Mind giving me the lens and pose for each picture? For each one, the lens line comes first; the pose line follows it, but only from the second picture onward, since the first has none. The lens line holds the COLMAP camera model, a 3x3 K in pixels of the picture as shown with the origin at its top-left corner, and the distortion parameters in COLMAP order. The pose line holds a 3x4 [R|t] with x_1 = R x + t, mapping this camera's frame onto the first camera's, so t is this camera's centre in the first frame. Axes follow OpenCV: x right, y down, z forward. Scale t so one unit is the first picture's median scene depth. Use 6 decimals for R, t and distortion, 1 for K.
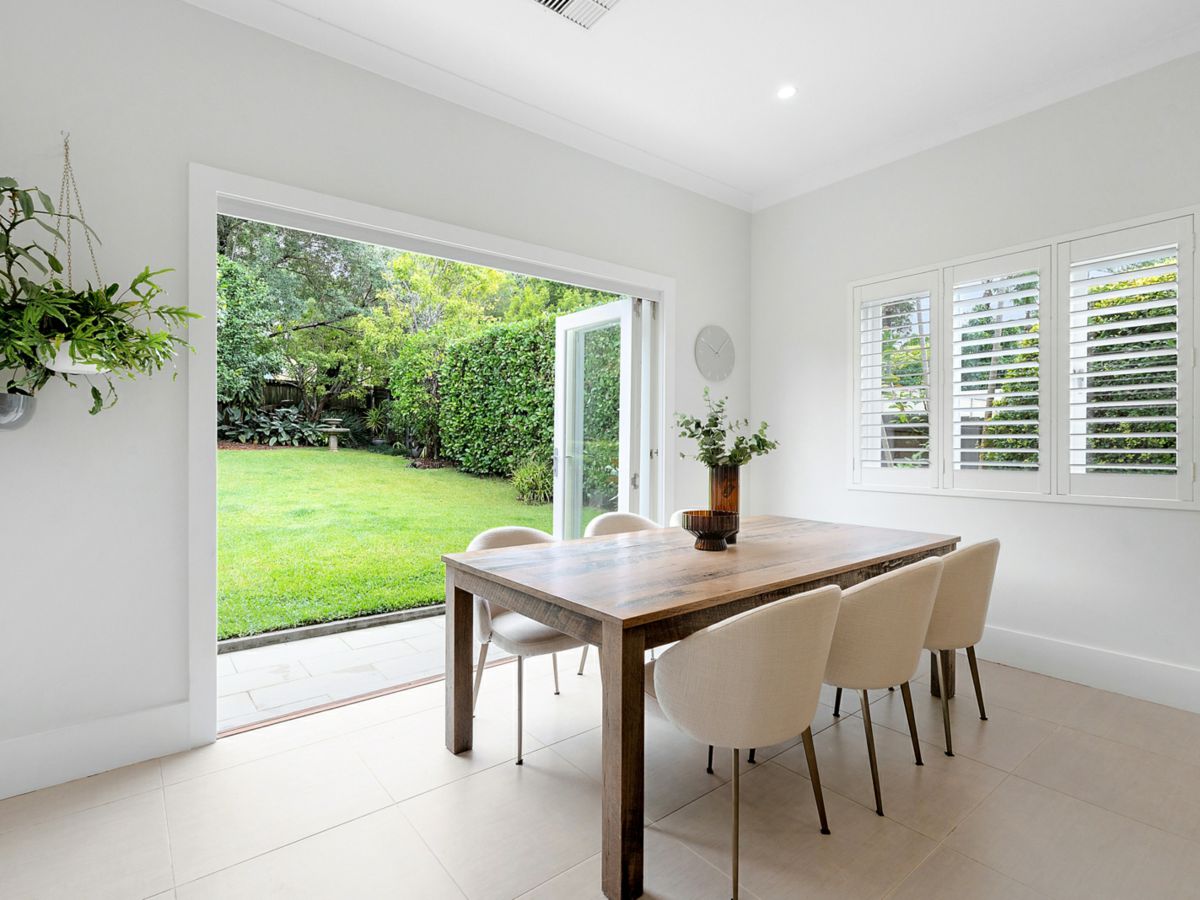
lens RADIAL K [[615.1, 0, 590.7], [0, 615.1, 448.0], [0, 0, 1]] dist [-0.001090, 0.000209]
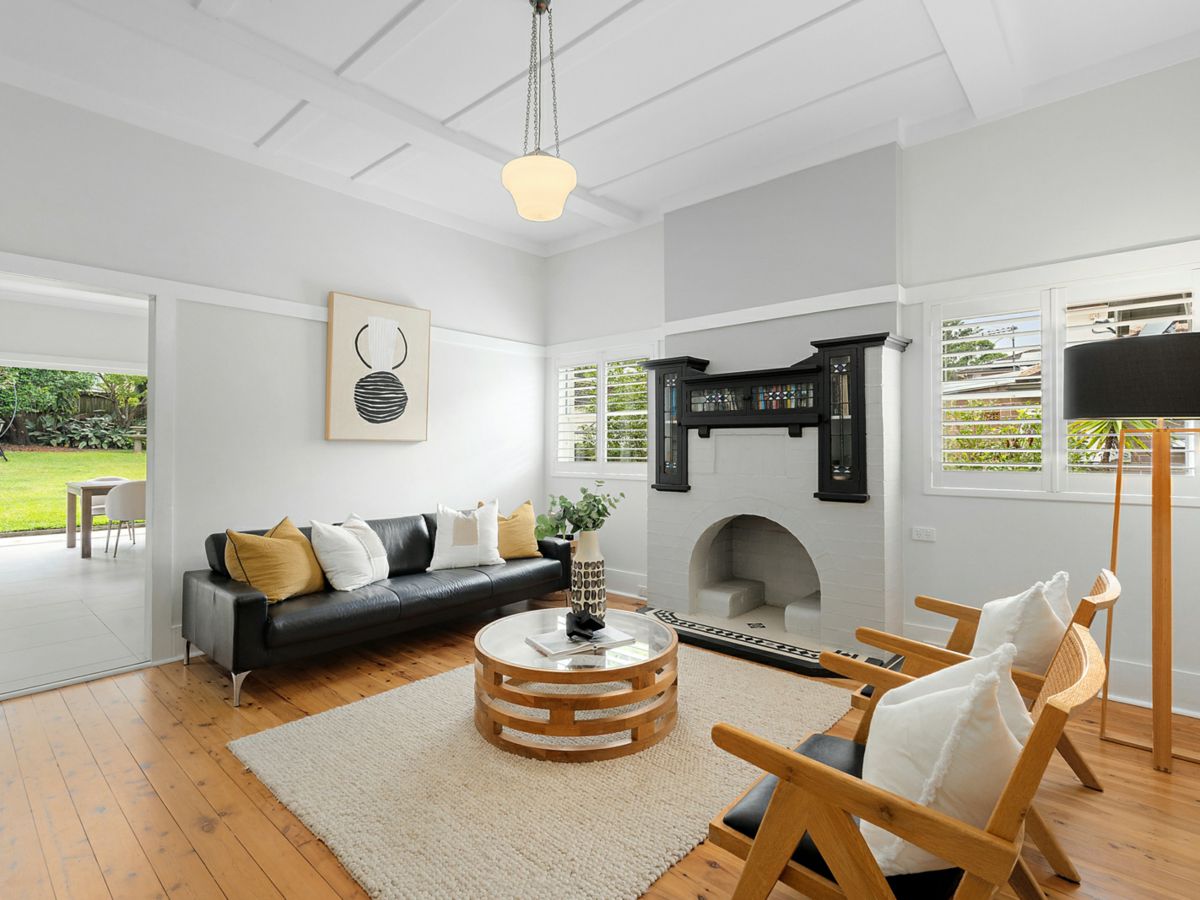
lens RADIAL K [[615.1, 0, 603.1], [0, 615.1, 445.0], [0, 0, 1]] dist [-0.001090, 0.000209]
pose [[0.984178, -0.004676, 0.177122, 0.262839], [0.006202, 0.999948, -0.008066, 0.004989], [-0.177075, 0.009037, 0.984156, -0.349519]]
